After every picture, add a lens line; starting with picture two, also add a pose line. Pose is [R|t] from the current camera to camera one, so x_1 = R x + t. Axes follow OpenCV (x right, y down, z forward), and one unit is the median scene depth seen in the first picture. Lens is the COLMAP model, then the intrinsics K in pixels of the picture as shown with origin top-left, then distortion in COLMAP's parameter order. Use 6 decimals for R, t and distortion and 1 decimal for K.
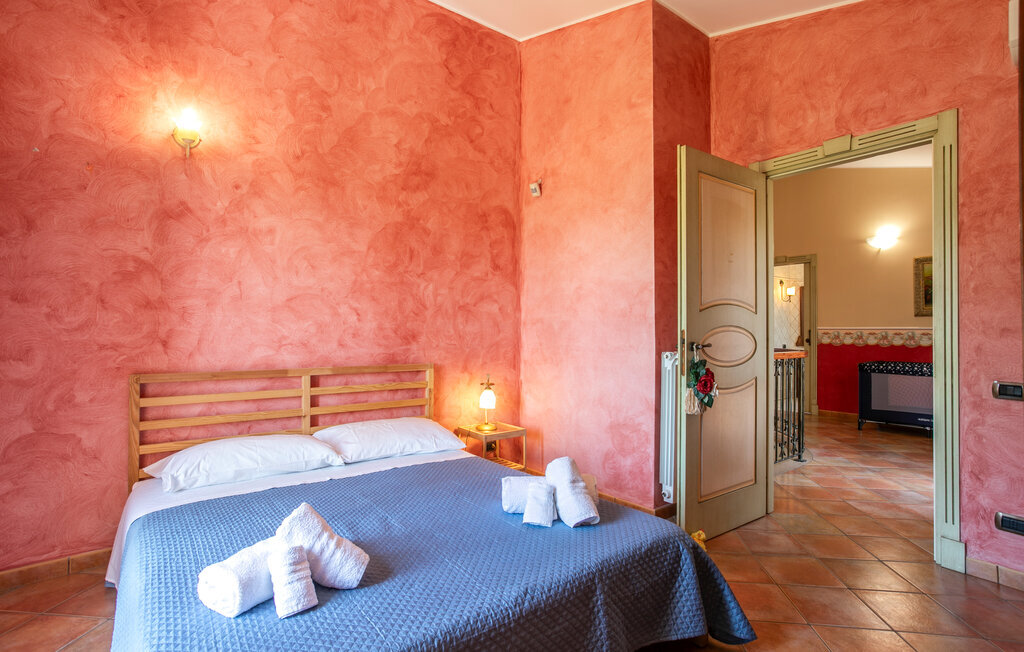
lens RADIAL K [[495.1, 0, 512.4], [0, 495.1, 327.5], [0, 0, 1]] dist [-0.001996, 0.002638]
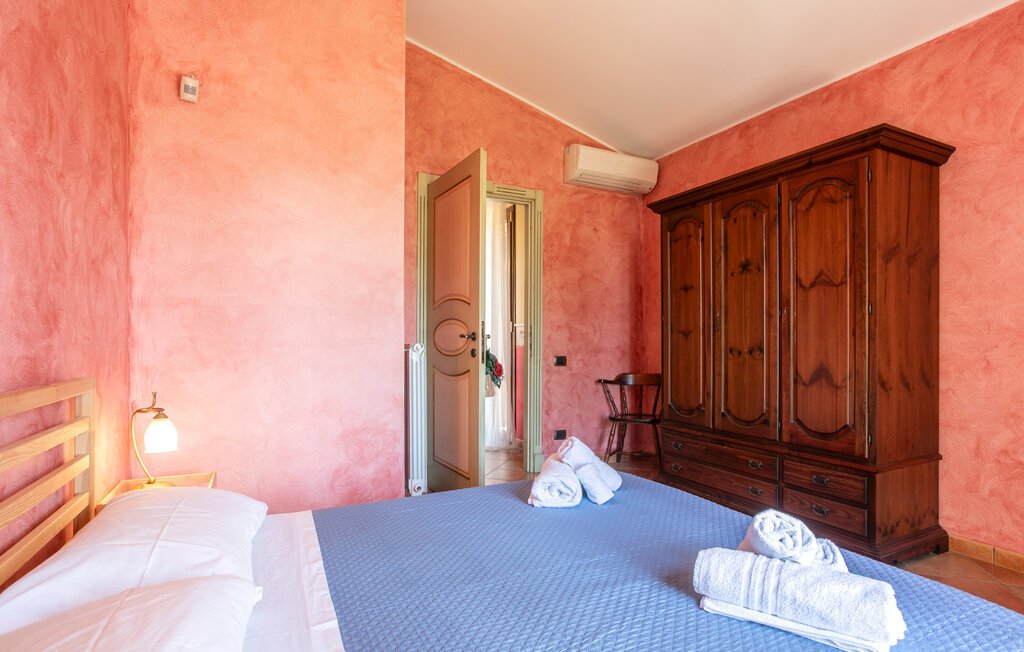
lens RADIAL K [[495.1, 0, 528.6], [0, 495.1, 343.4], [0, 0, 1]] dist [-0.001996, 0.002638]
pose [[0.220232, -0.010867, 0.975387, -0.601440], [-0.011283, 0.999843, 0.013687, 0.033641], [-0.975382, -0.014019, 0.220074, 0.574756]]
